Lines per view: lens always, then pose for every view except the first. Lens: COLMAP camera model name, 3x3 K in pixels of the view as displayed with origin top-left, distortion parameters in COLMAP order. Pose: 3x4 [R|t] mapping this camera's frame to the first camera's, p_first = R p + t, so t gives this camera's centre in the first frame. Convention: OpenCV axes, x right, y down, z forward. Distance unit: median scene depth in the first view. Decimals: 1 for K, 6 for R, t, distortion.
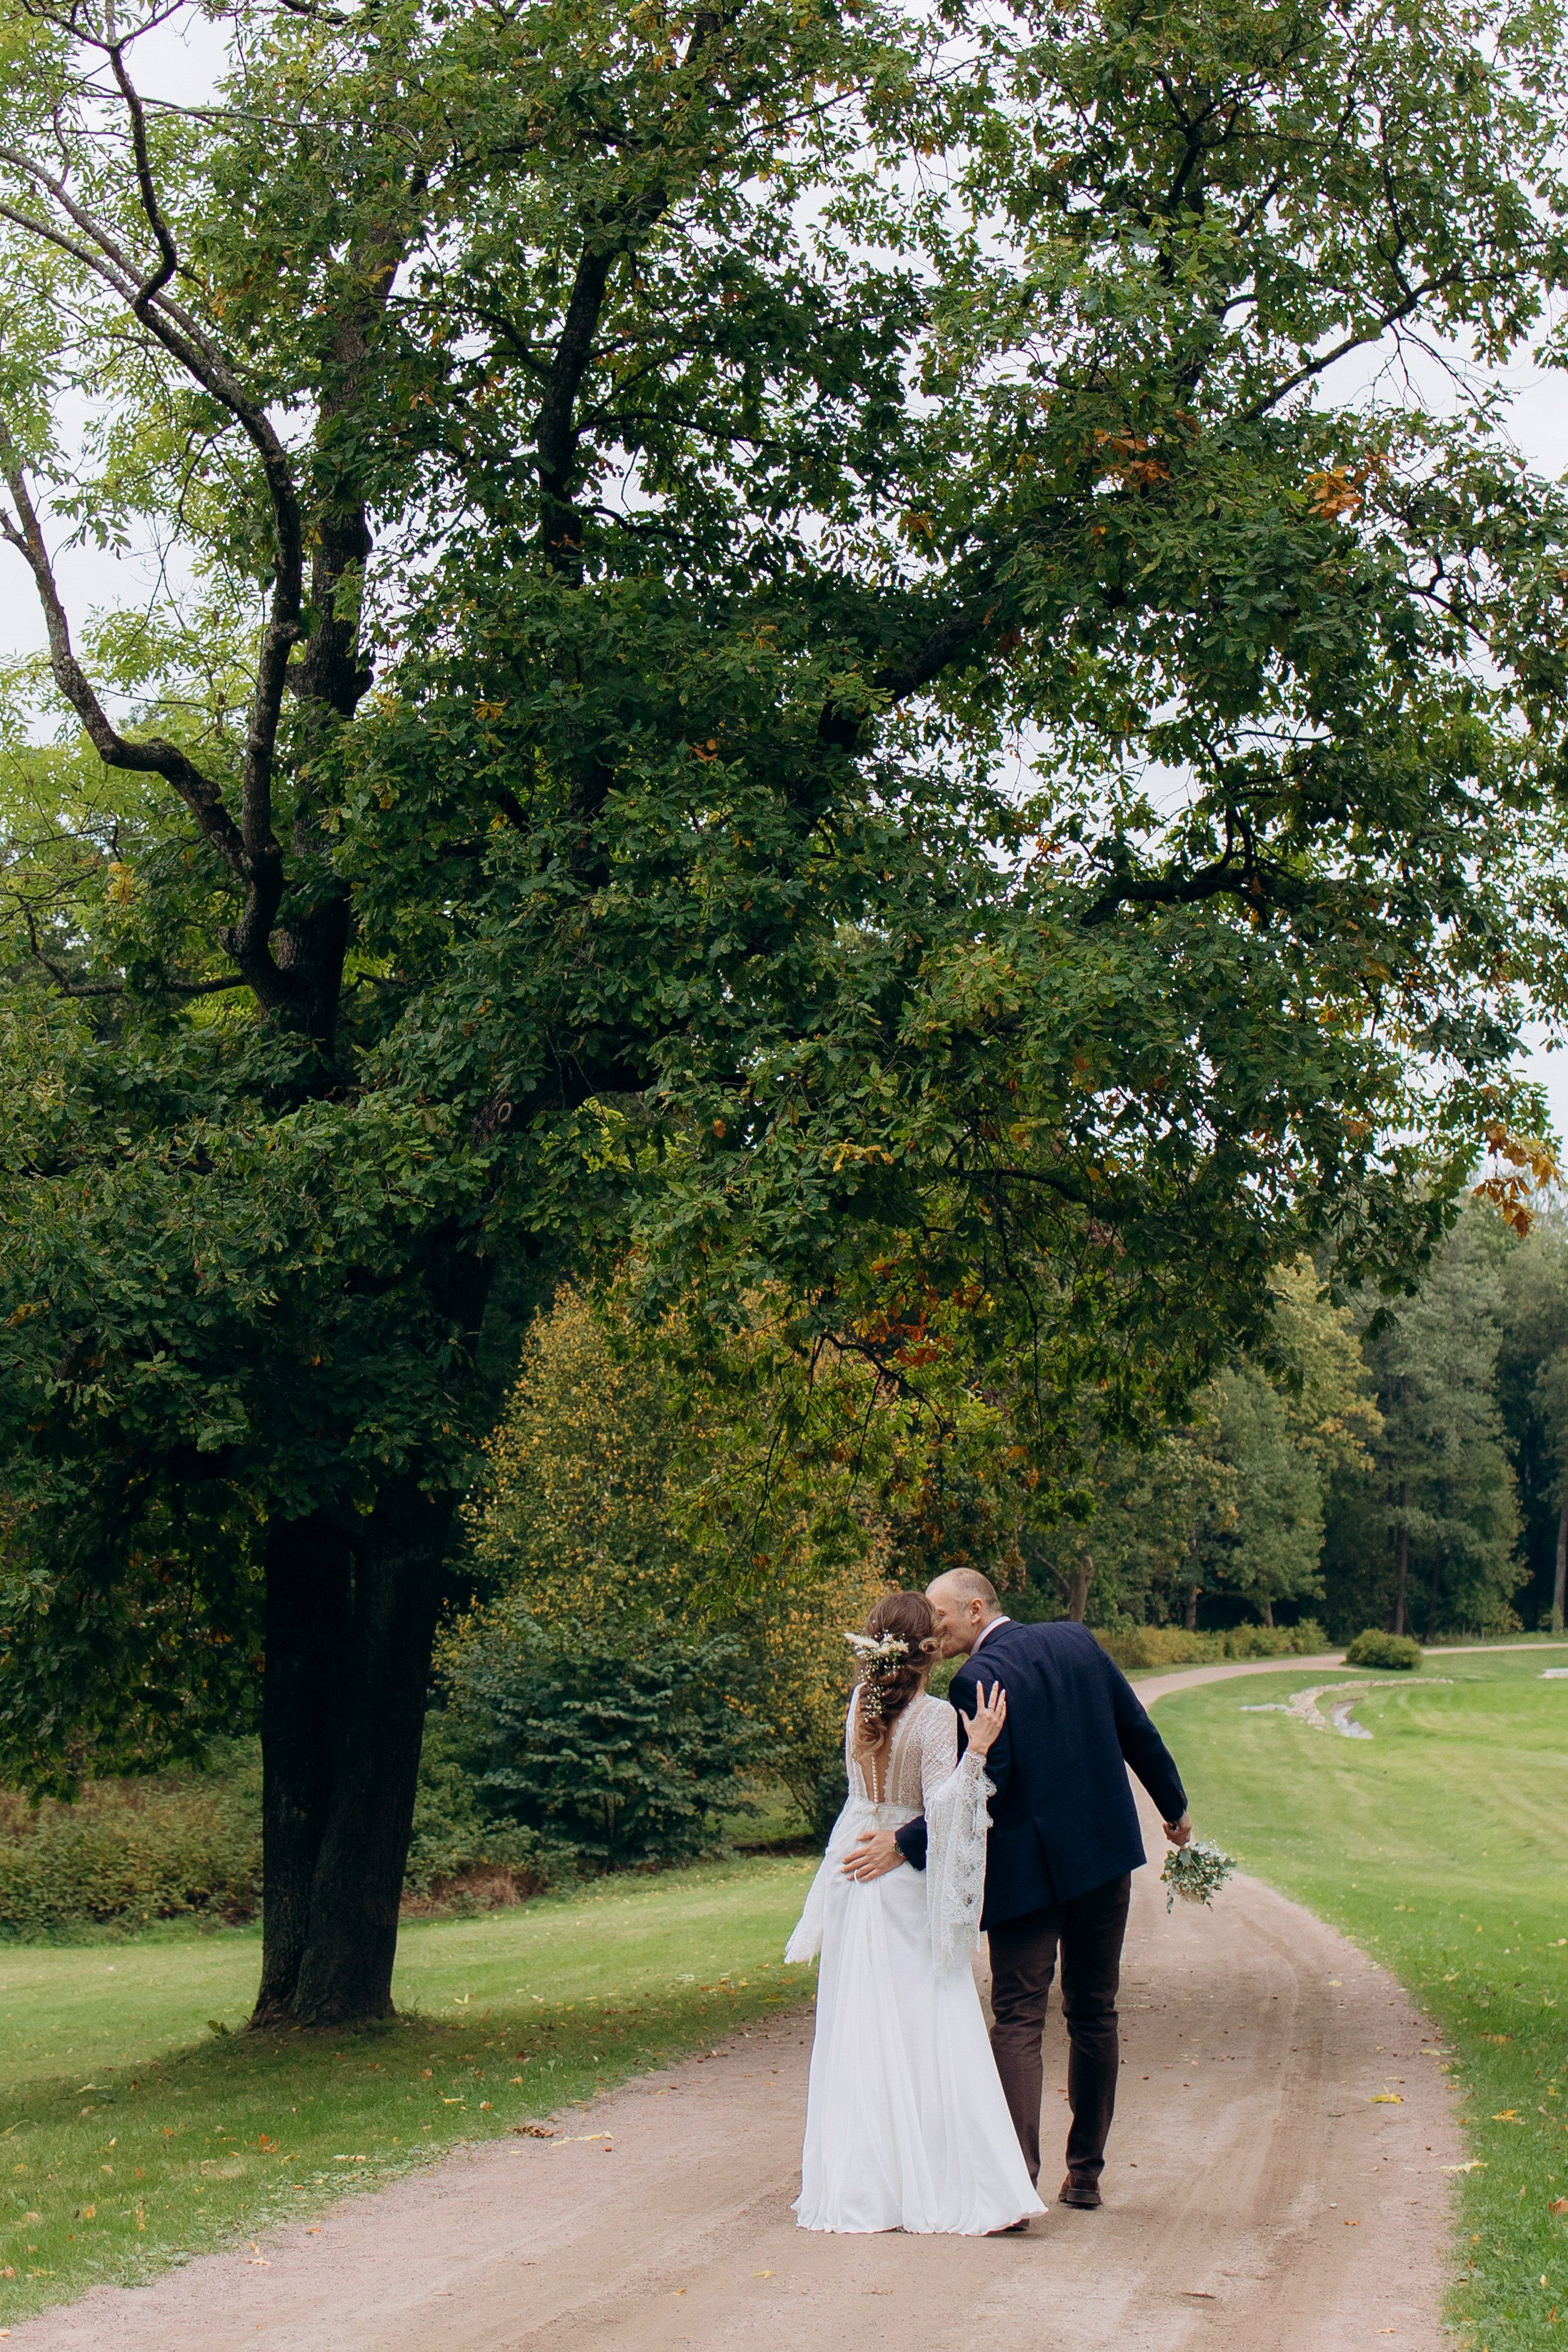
lens RADIAL K [[4008.5, 0, 546.8], [0, 4008.5, 1176.2], [0, 0, 1]] dist [-0.387014, 1.533706]
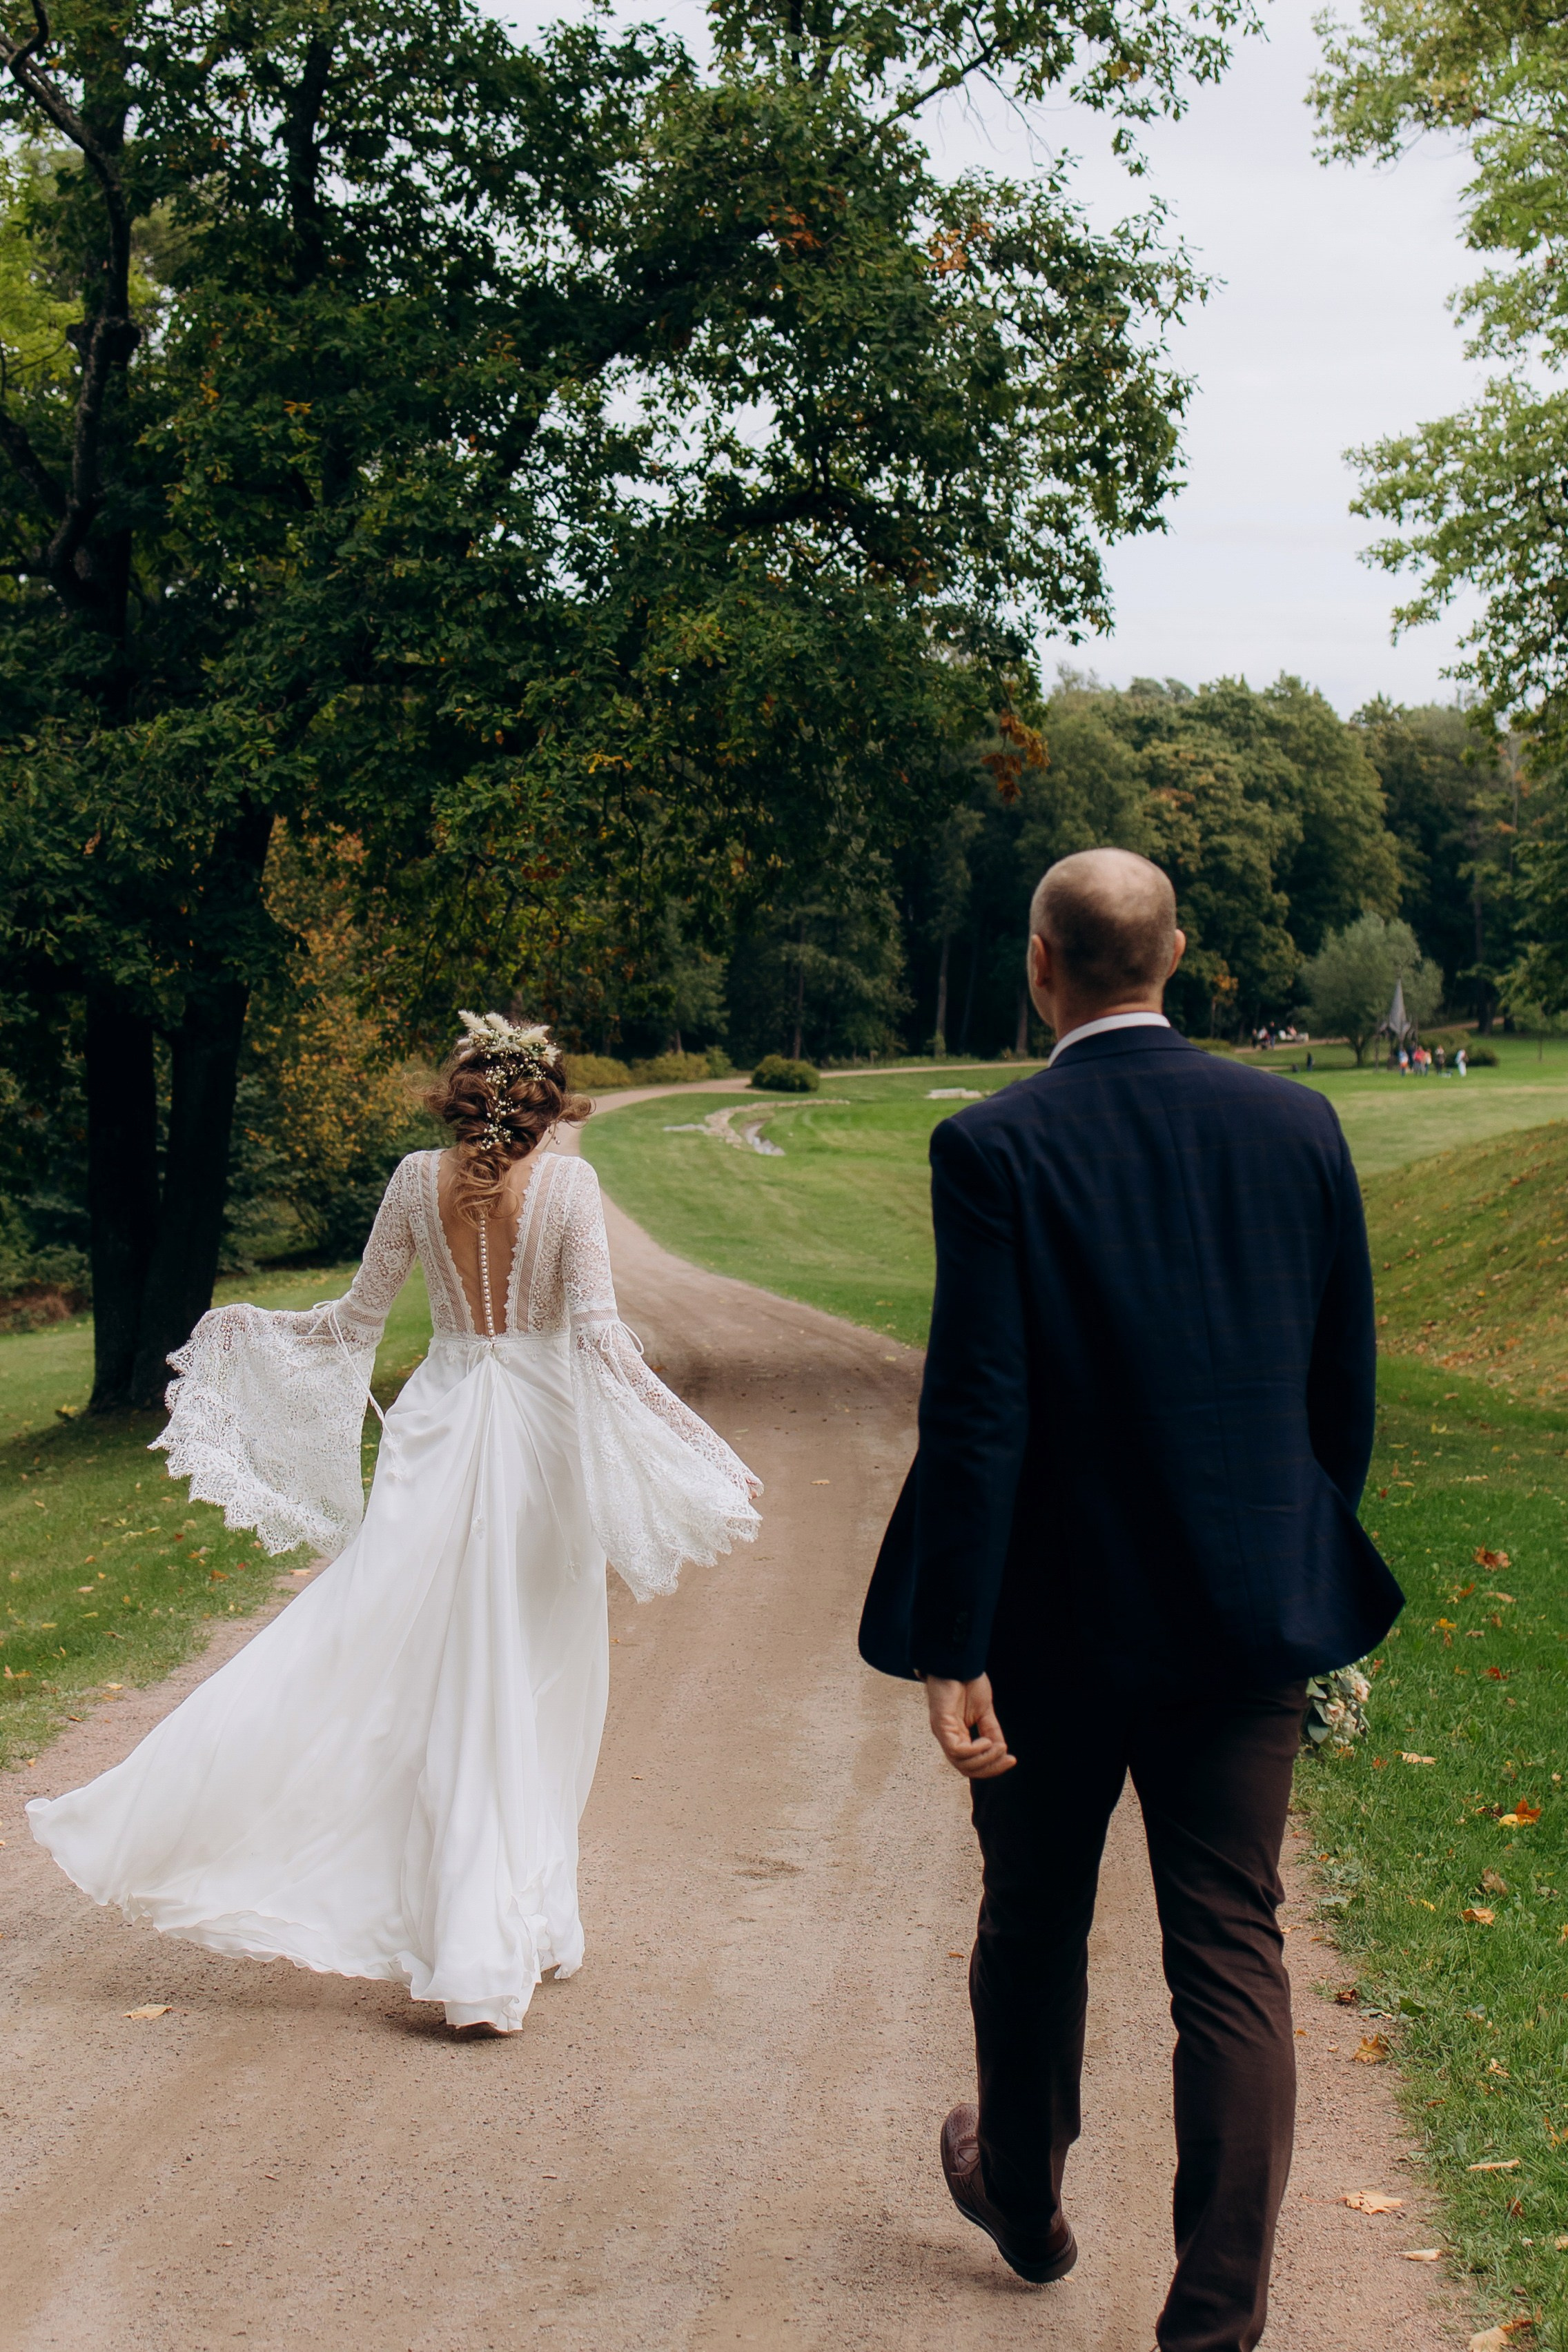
lens RADIAL K [[3658.0, 0, 755.1], [0, 3658.0, 1051.3], [0, 0, 1]] dist [0.151666, 0.132856]
pose [[0.979785, -0.016220, 0.199394, -0.084248], [-0.006127, 0.993807, 0.110949, -0.031570], [-0.199959, -0.109928, 0.973618, -0.168688]]
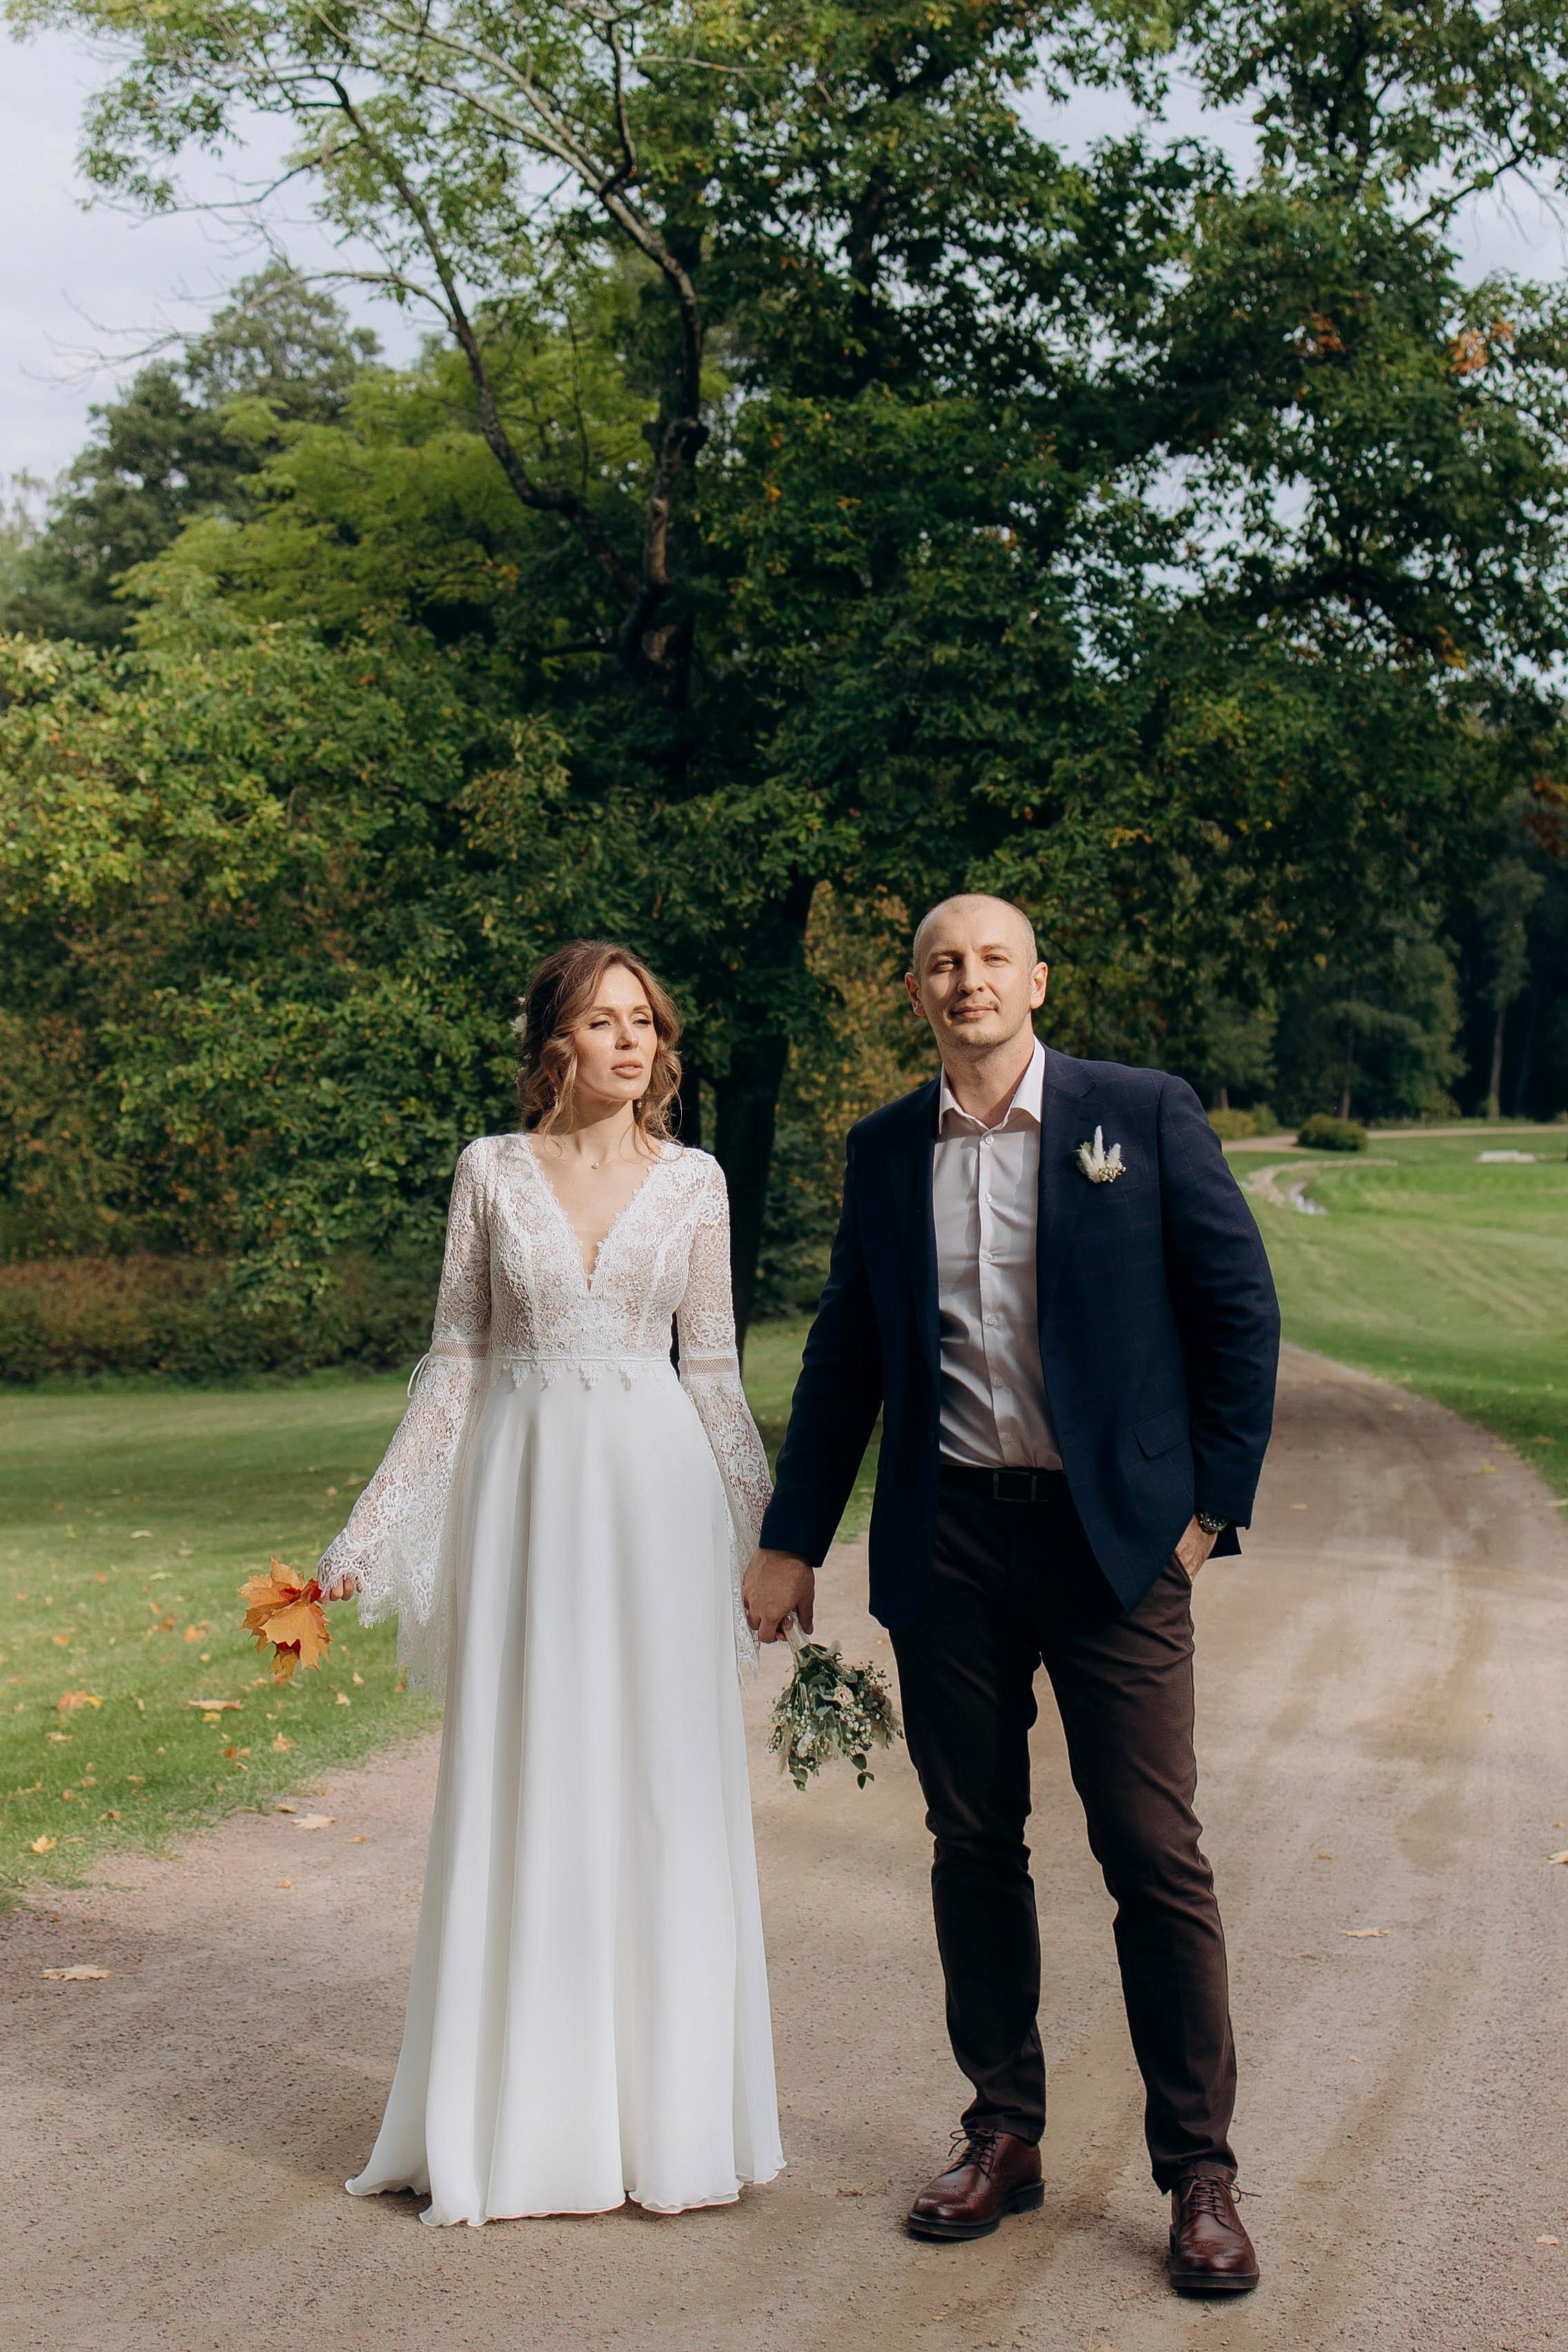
lens RADIAL K [[3658.0, 0, 755.1], [0, 3658.0, 1051.3], [0, 0, 1]] dist [0.151666, 0.132856]
pose [[0.998592, 0.004985, 0.052821, -0.087455], [-0.010154, 0.995131, 0.098042, -0.038561], [-0.052076, -0.098440, 0.993780, -0.228557]]
